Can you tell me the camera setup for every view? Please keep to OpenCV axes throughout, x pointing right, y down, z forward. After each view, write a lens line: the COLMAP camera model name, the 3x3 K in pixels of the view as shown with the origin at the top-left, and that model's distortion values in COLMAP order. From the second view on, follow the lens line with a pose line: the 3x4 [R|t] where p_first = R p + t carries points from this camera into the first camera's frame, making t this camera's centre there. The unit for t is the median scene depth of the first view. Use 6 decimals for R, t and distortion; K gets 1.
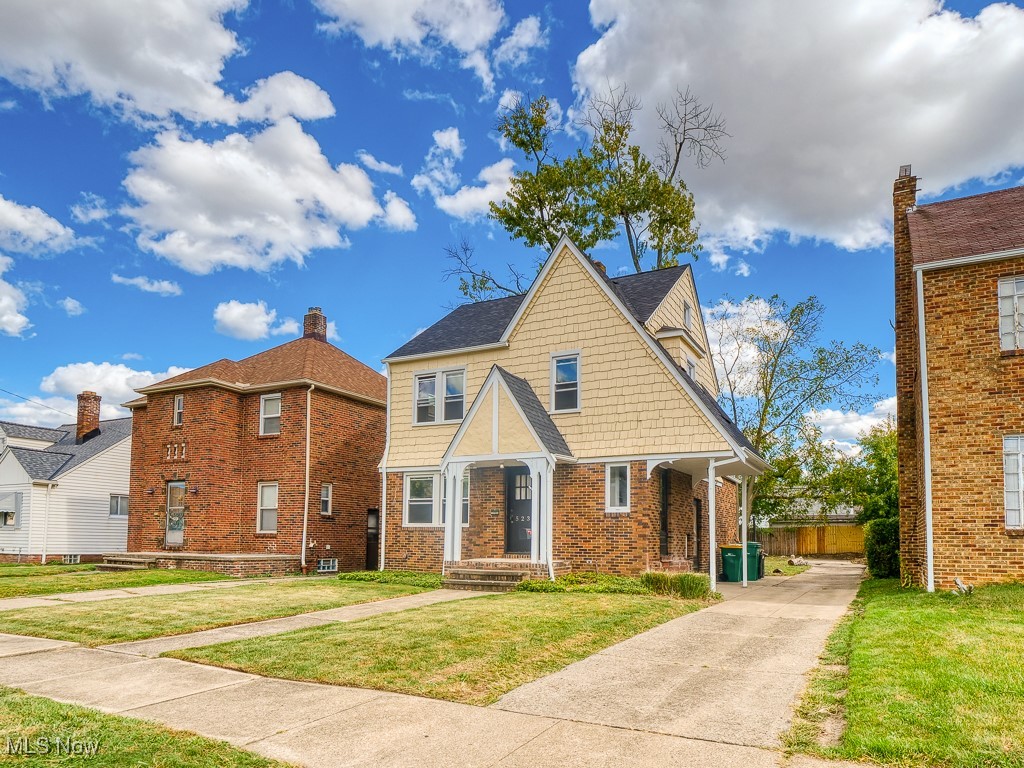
lens RADIAL K [[620.3, 0, 519.8], [0, 620.3, 387.5], [0, 0, 1]] dist [0.001945, -0.001032]
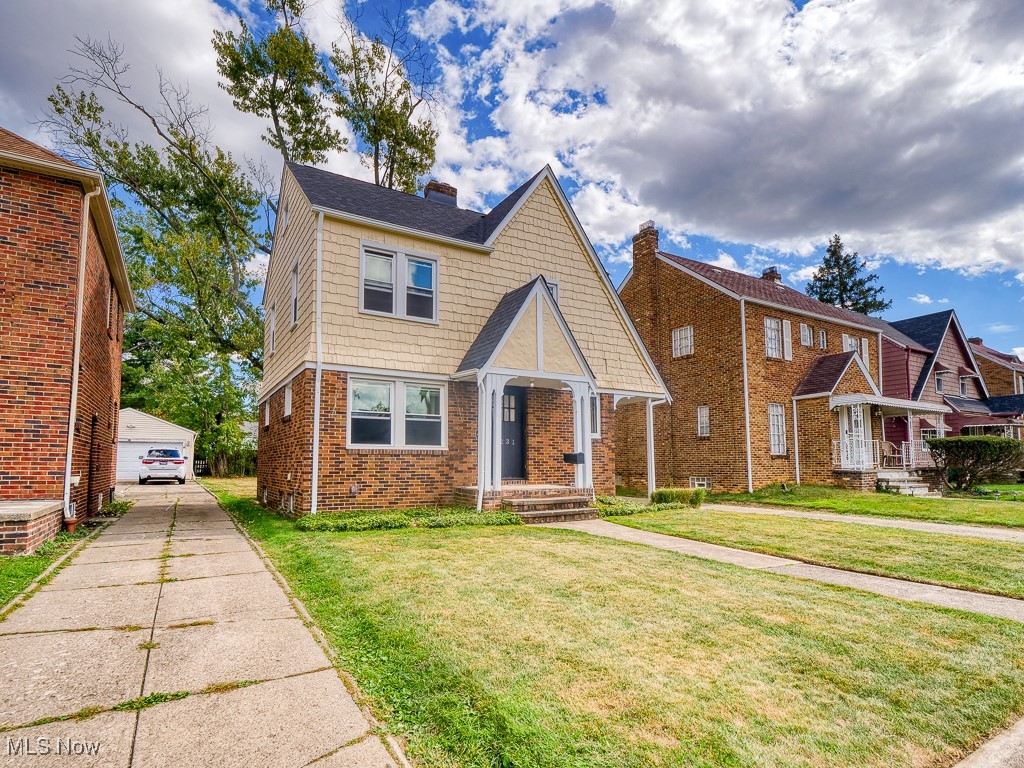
lens RADIAL K [[534.7, 0, 498.2], [0, 534.7, 336.6], [0, 0, 1]] dist [-0.004053, 0.000432]
pose [[0.529718, 0.182352, 0.828339, -0.670656], [-0.196574, 0.976419, -0.089242, 0.127129], [-0.825080, -0.115557, 0.553073, 0.565924]]
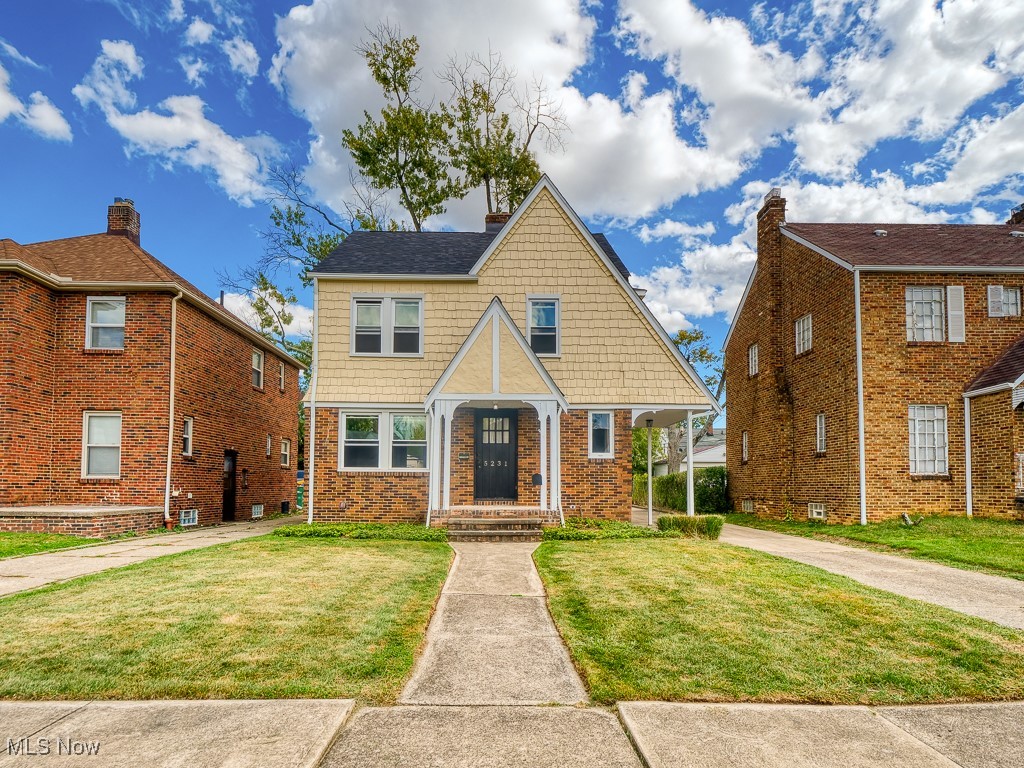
lens RADIAL K [[550.1, 0, 502.8], [0, 550.1, 374.6], [0, 0, 1]] dist [-0.002395, -0.003886]
pose [[0.886925, 0.083675, 0.454272, -0.365701], [-0.104800, 0.994261, 0.021474, 0.055098], [-0.449868, -0.066654, 0.890604, 0.246014]]
